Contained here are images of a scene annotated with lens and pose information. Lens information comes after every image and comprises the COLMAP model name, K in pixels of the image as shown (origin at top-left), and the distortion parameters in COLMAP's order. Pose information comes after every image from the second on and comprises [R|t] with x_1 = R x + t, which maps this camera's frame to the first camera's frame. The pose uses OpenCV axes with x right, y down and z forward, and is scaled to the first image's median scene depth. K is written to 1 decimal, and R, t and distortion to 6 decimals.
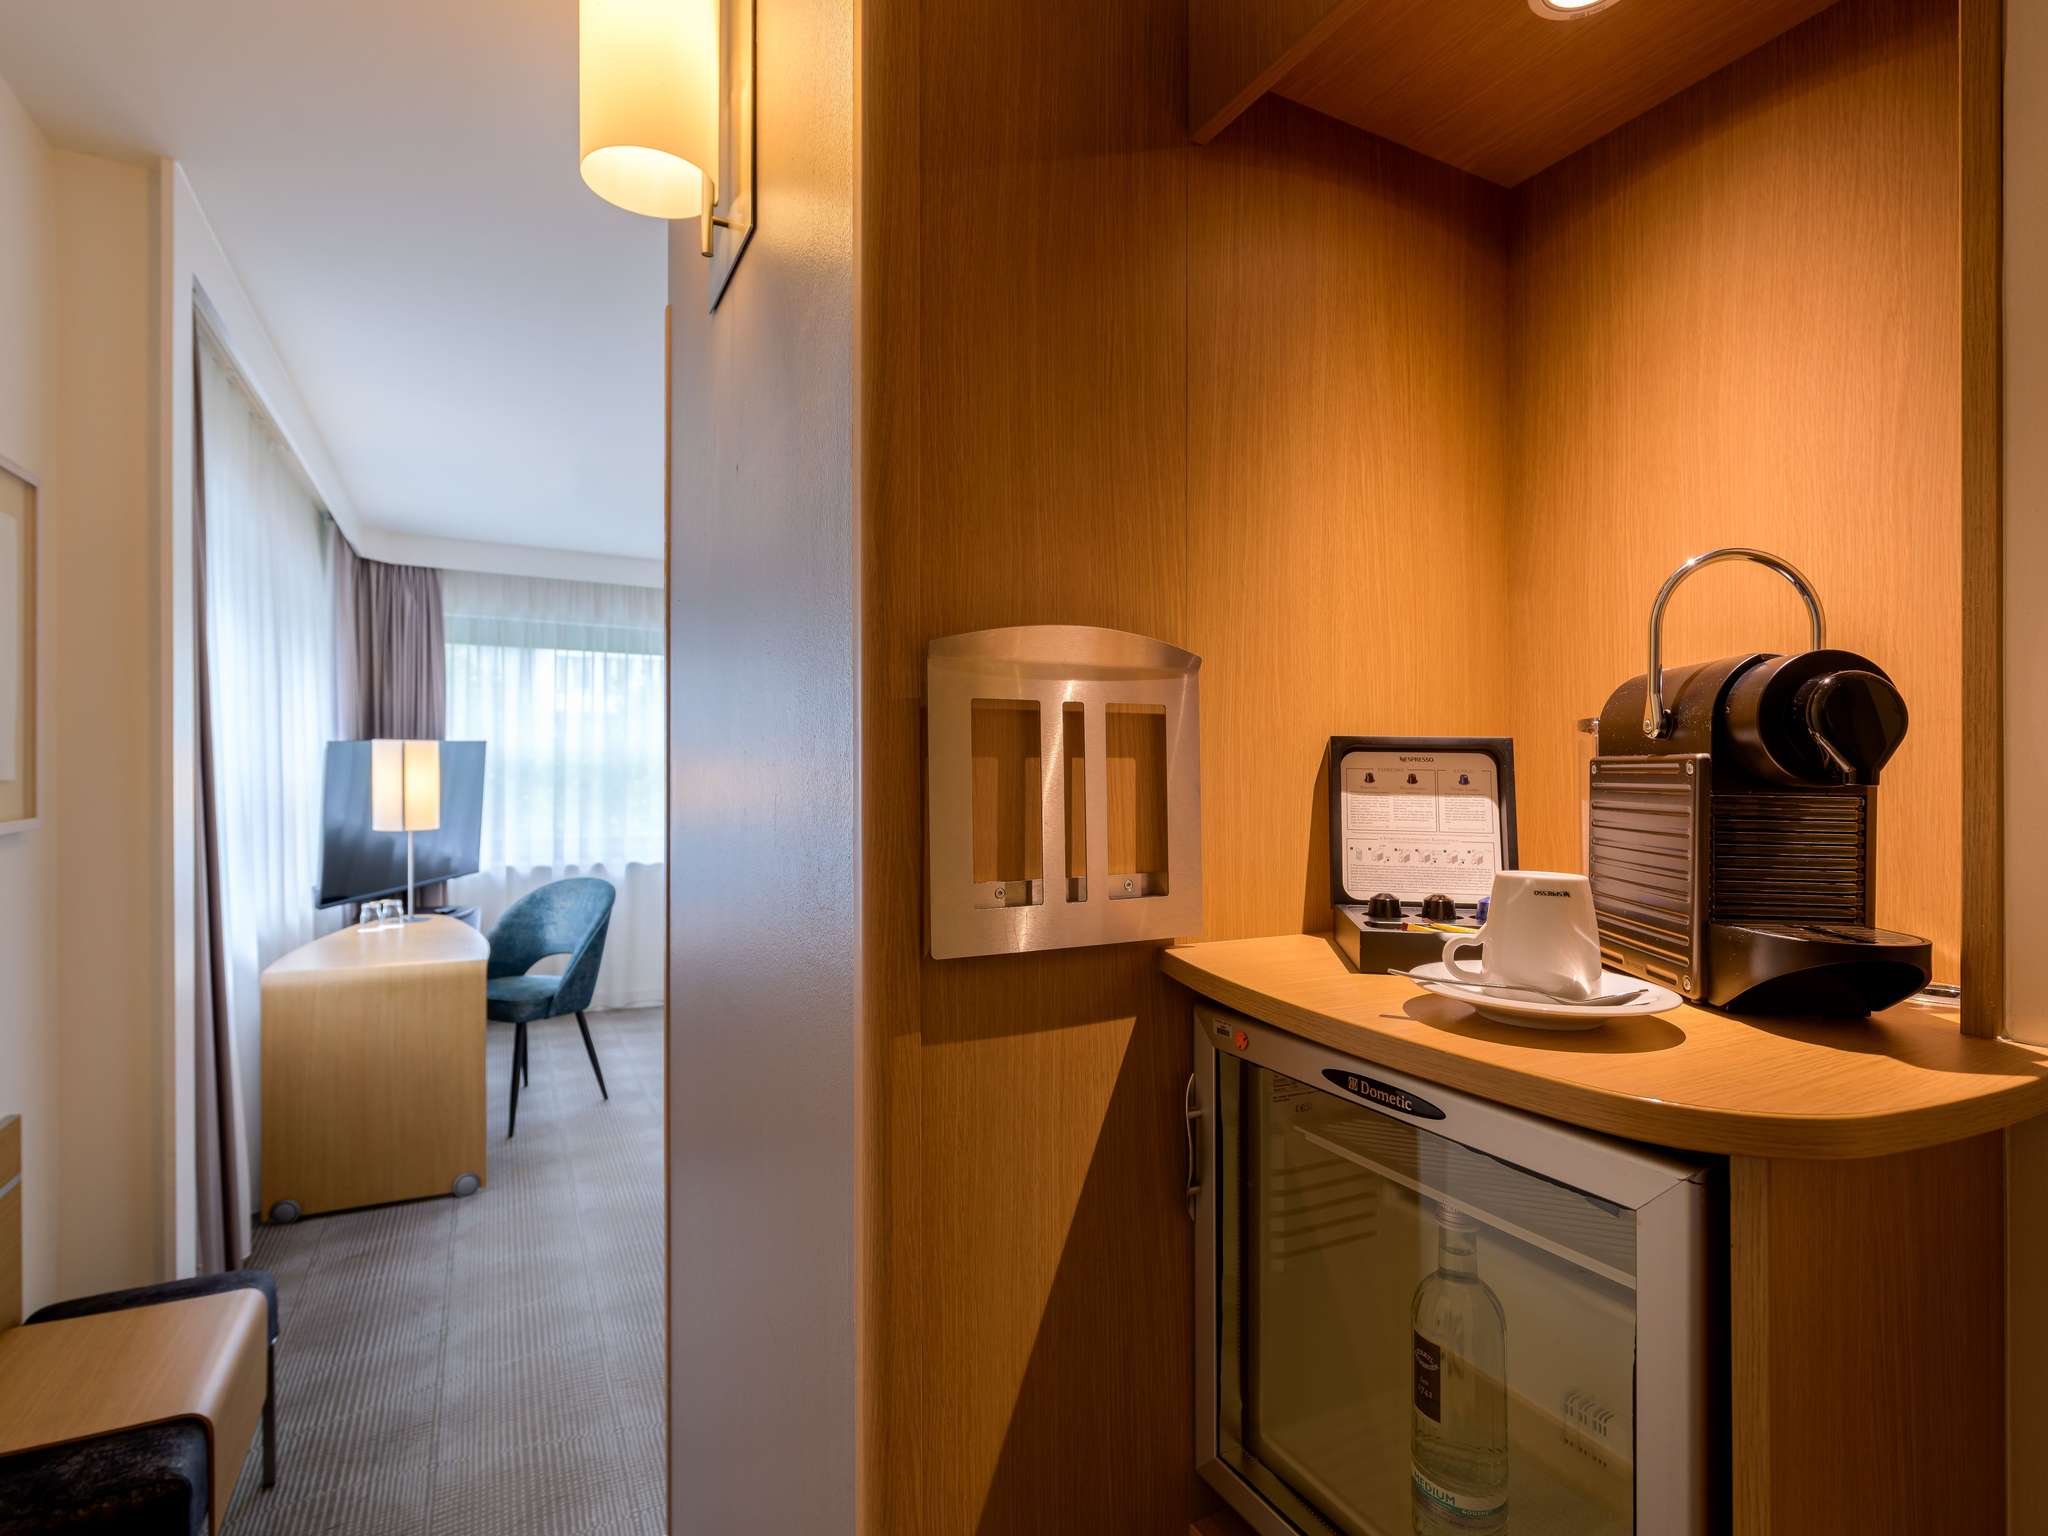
lens RADIAL K [[984.0, 0, 1018.0], [0, 984.0, 779.9], [0, 0, 1]] dist [0.000814, -0.000951]
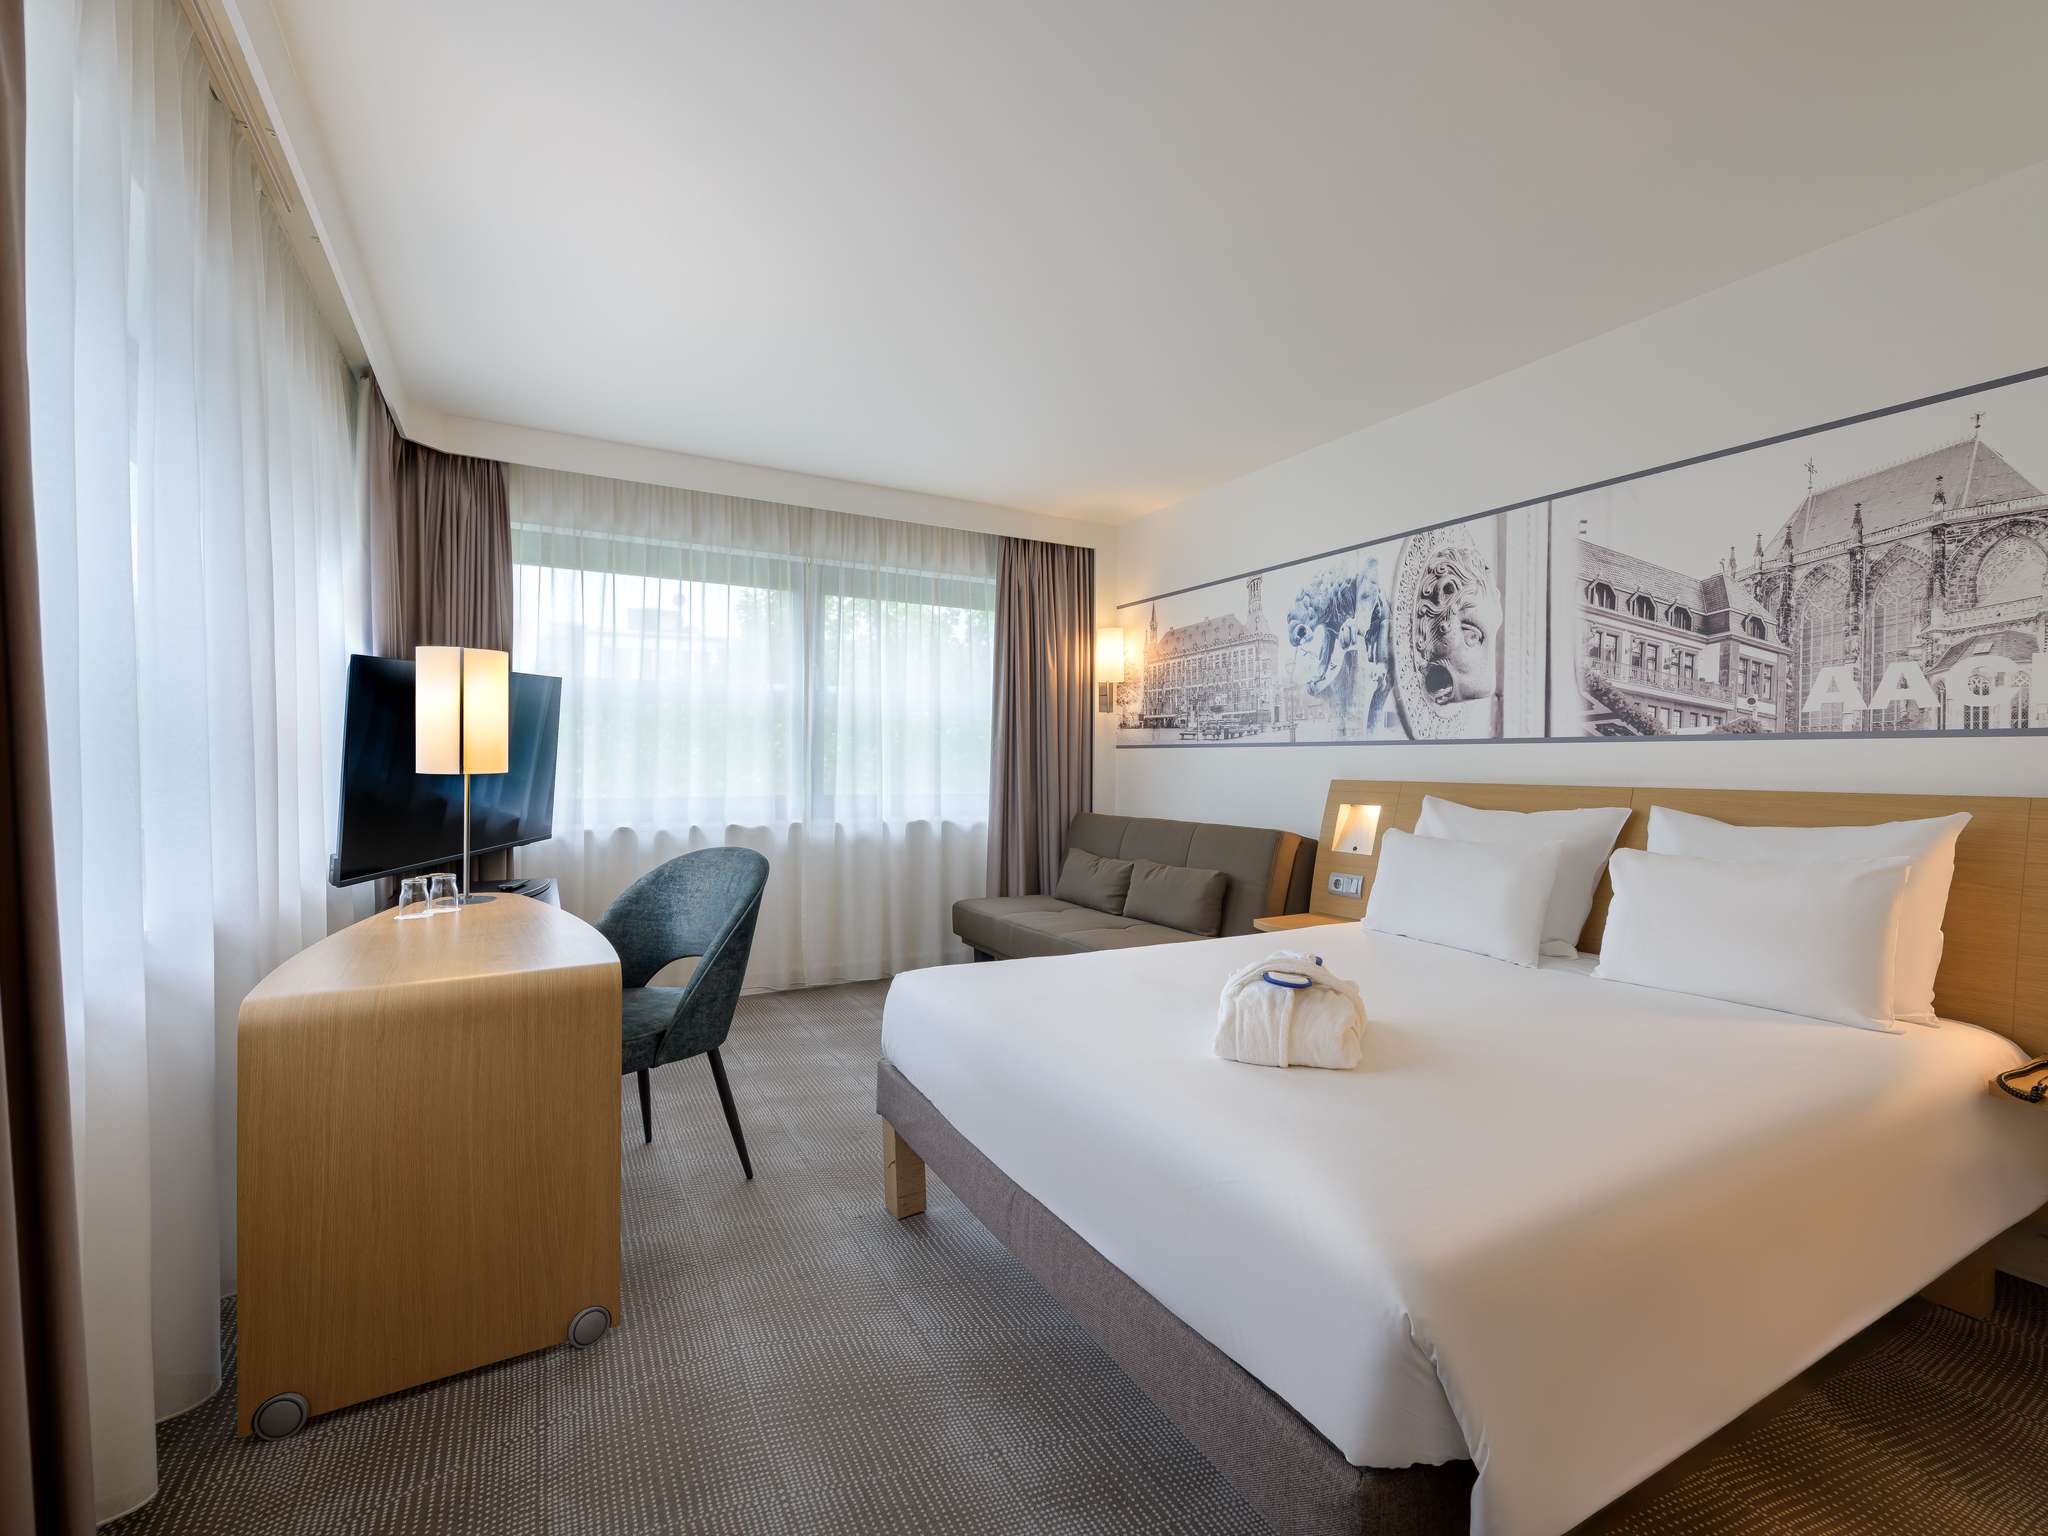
lens RADIAL K [[891.4, 0, 1038.3], [0, 891.4, 763.1], [0, 0, 1]] dist [0.006154, -0.000437]
pose [[0.999780, 0.008697, 0.019088, -0.174337], [-0.008767, 0.999955, 0.003588, 0.028051], [-0.019056, -0.003754, 0.999811, 0.275606]]
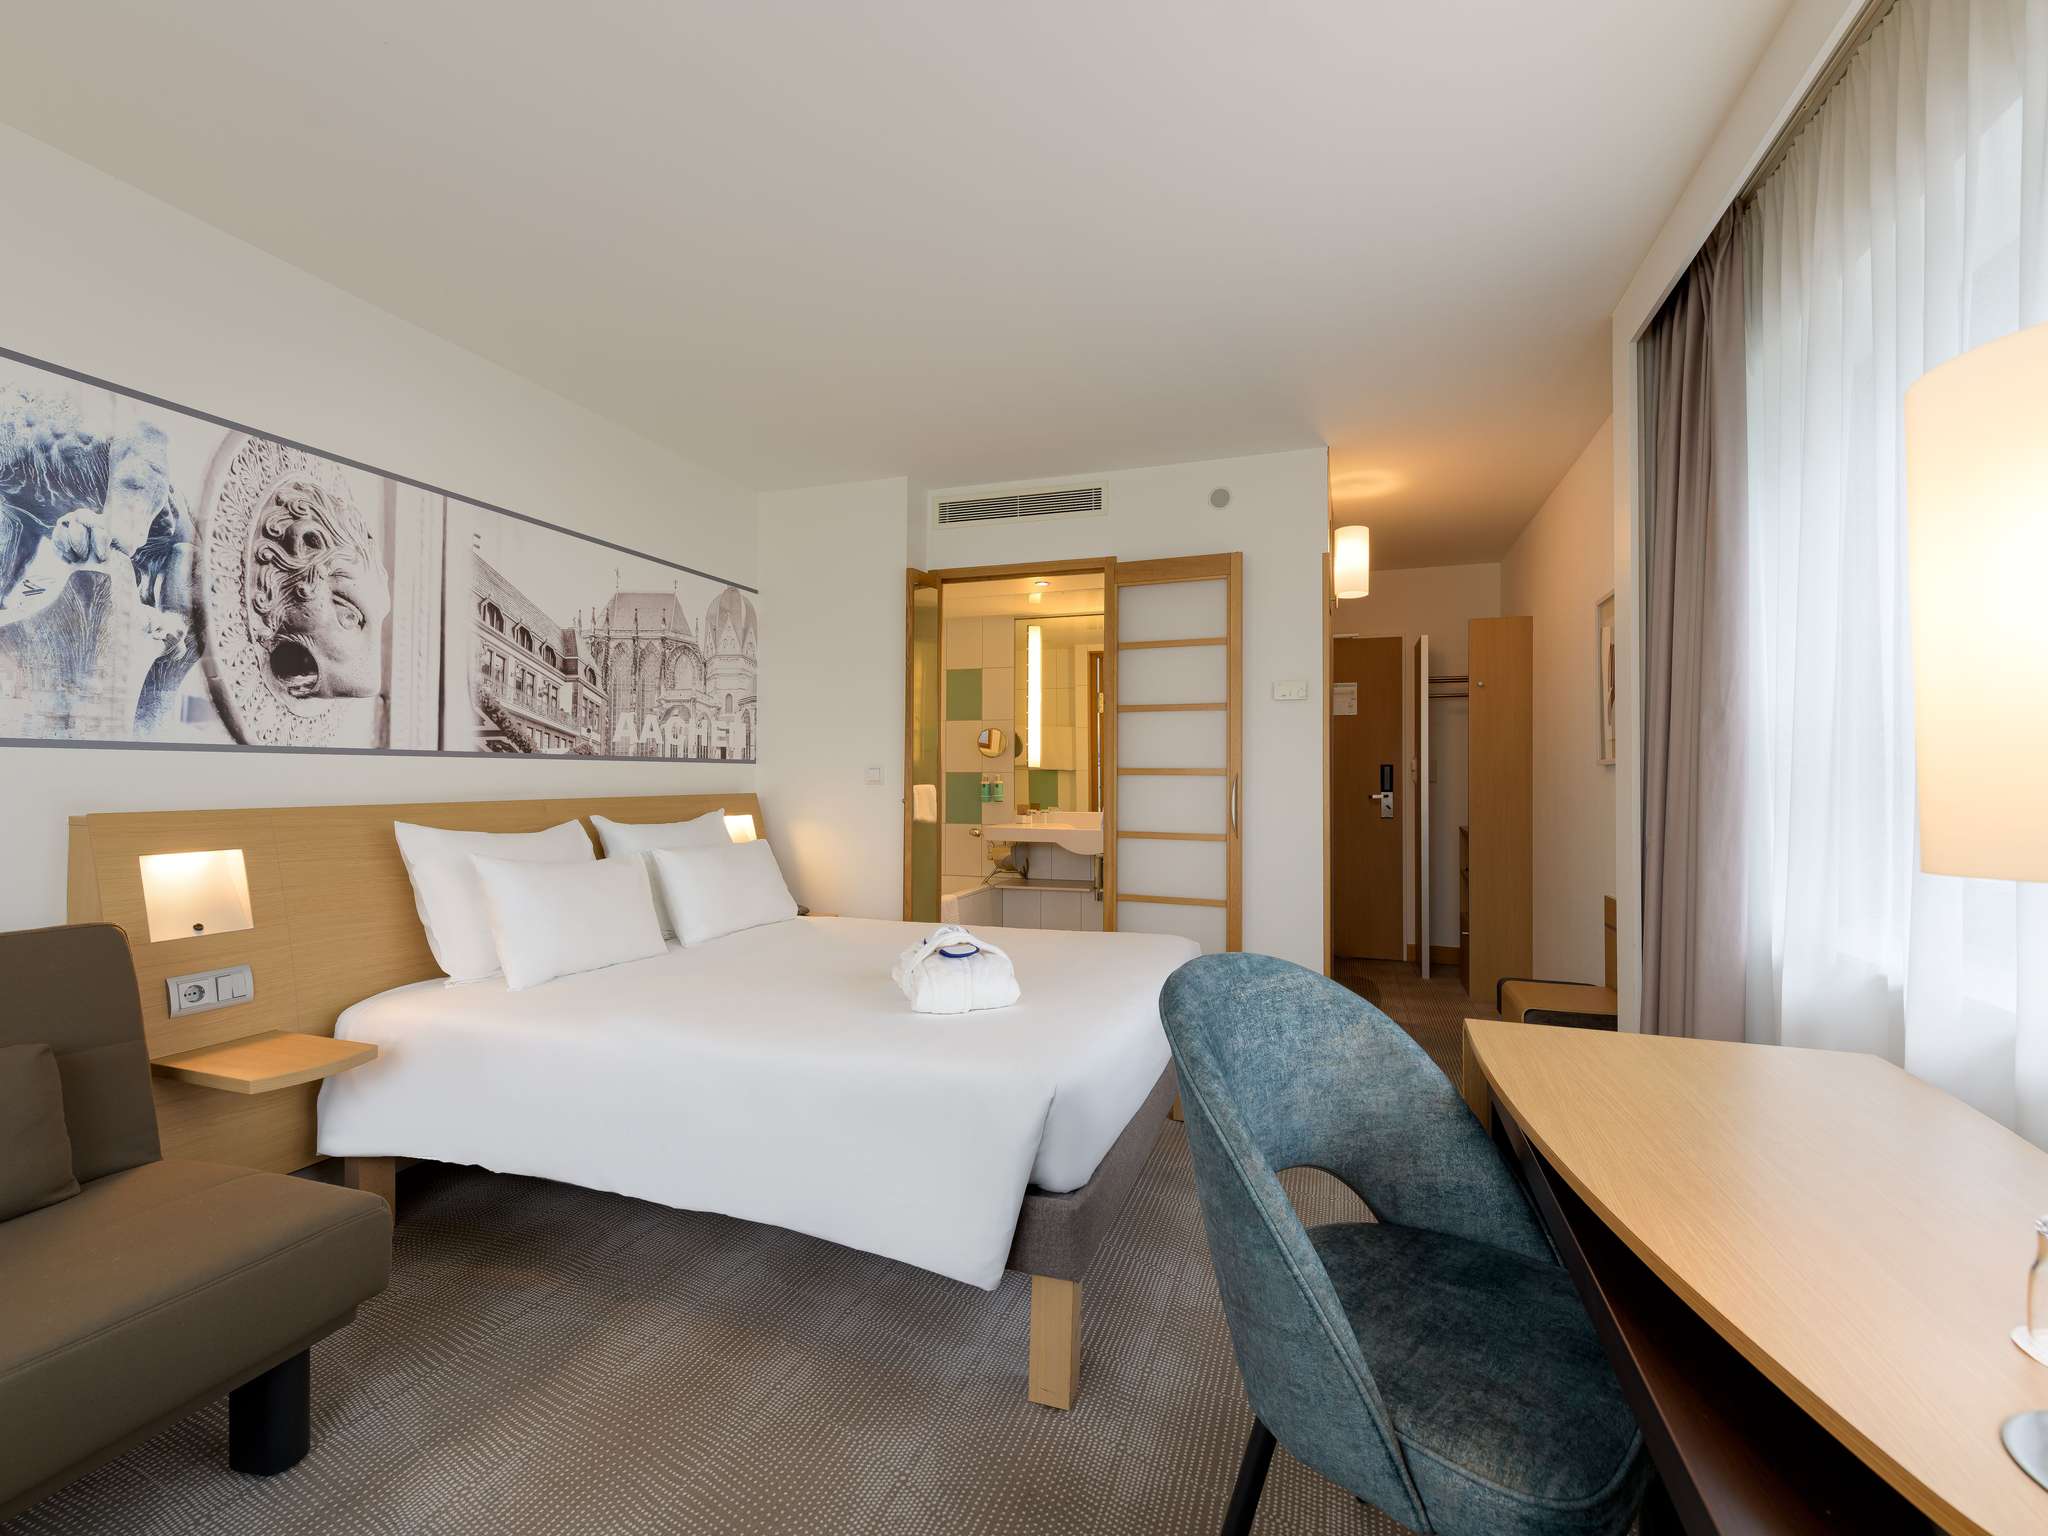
lens RADIAL K [[891.4, 0, 1034.6], [0, 891.4, 756.3], [0, 0, 1]] dist [0.006154, -0.000437]
pose [[-0.674991, 0.008658, 0.737775, -0.498482], [-0.010659, 0.999712, -0.021485, 0.021031], [-0.737749, -0.022366, -0.674705, 1.013453]]
